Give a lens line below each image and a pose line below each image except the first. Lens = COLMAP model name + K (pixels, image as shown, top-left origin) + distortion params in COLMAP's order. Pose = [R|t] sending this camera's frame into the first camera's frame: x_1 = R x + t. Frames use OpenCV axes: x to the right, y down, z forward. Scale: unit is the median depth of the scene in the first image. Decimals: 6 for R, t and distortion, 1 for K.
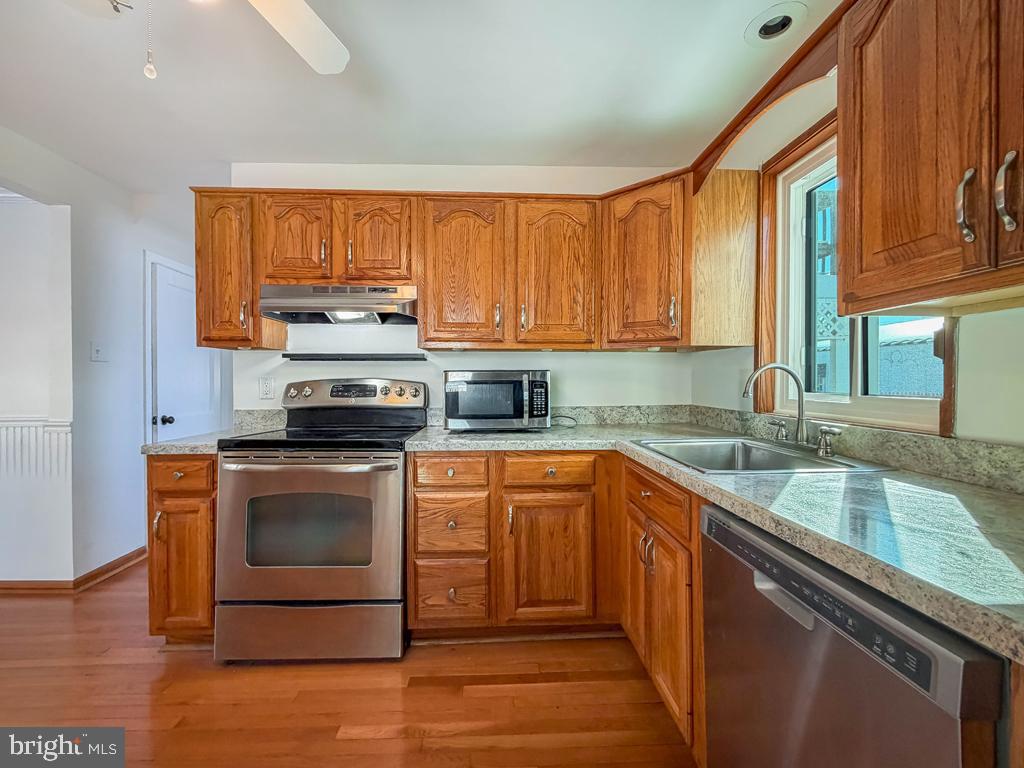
lens RADIAL K [[426.0, 0, 521.1], [0, 426.0, 385.3], [0, 0, 1]] dist [0.000505, -0.000566]
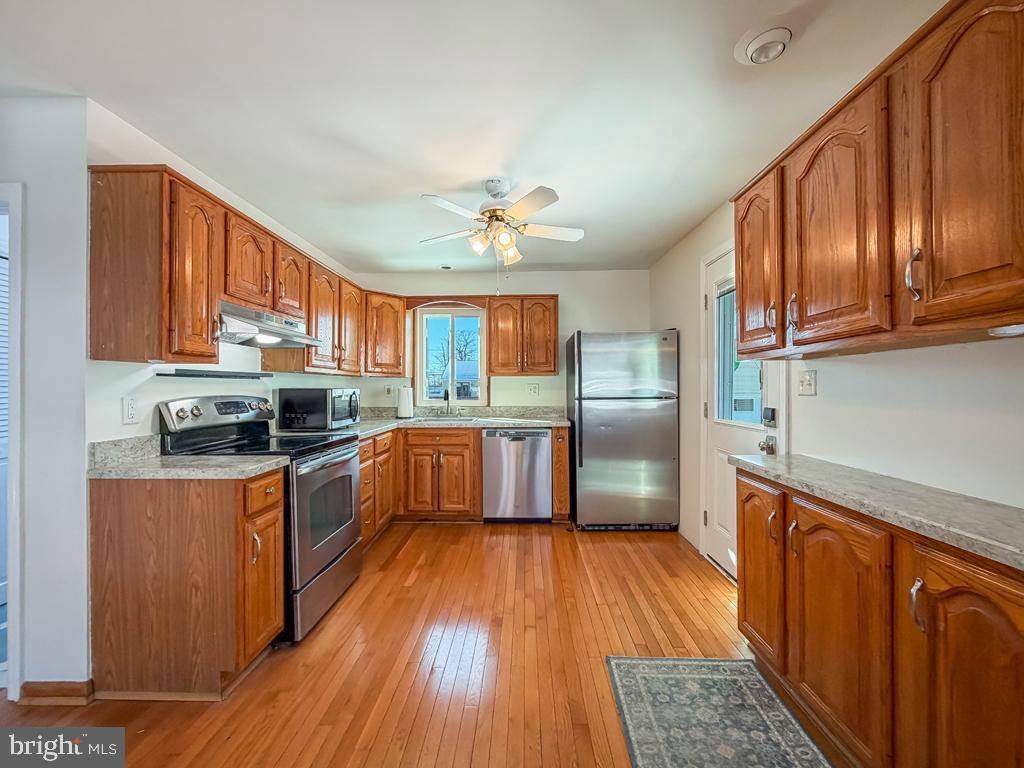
lens RADIAL K [[447.4, 0, 515.9], [0, 447.4, 384.8], [0, 0, 1]] dist [0.011038, -0.000612]
pose [[0.030251, 0.003224, 0.999537, -1.714454], [0.010713, 0.999936, -0.003550, -0.036338], [-0.999485, 0.010816, 0.030215, 0.330377]]
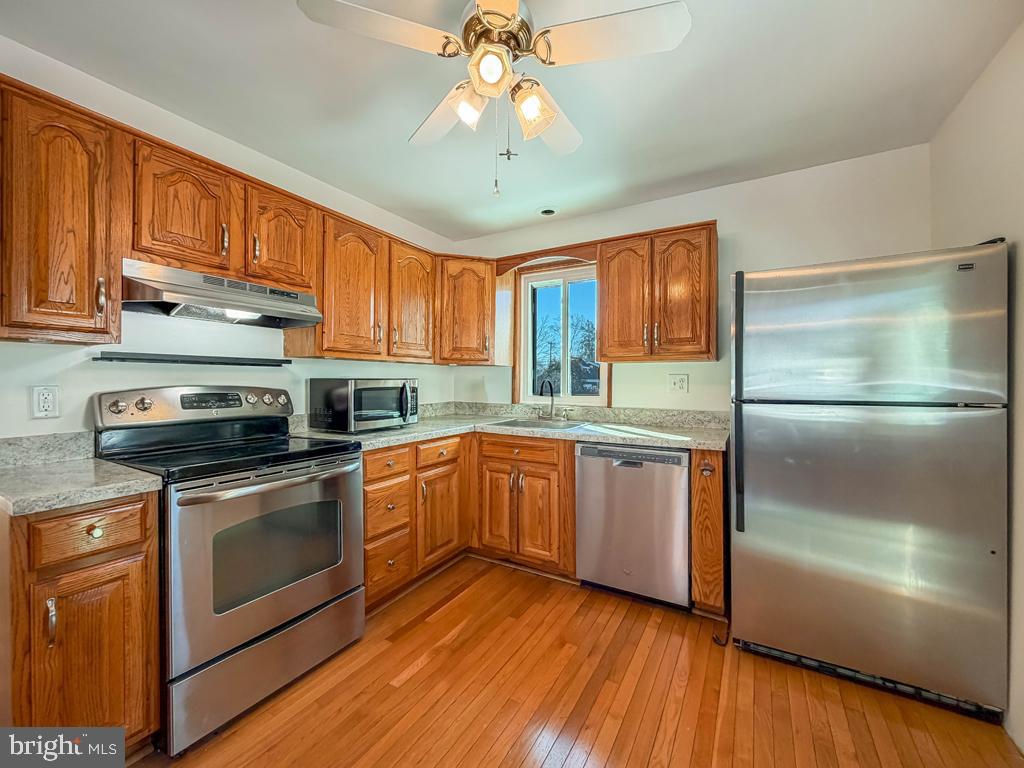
lens RADIAL K [[426.0, 0, 514.1], [0, 426.0, 383.3], [0, 0, 1]] dist [0.000505, -0.000566]
pose [[0.519028, -0.003877, 0.854748, -0.905634], [0.002339, 0.999992, 0.003115, -0.025458], [-0.854754, 0.000382, 0.519033, 0.062624]]
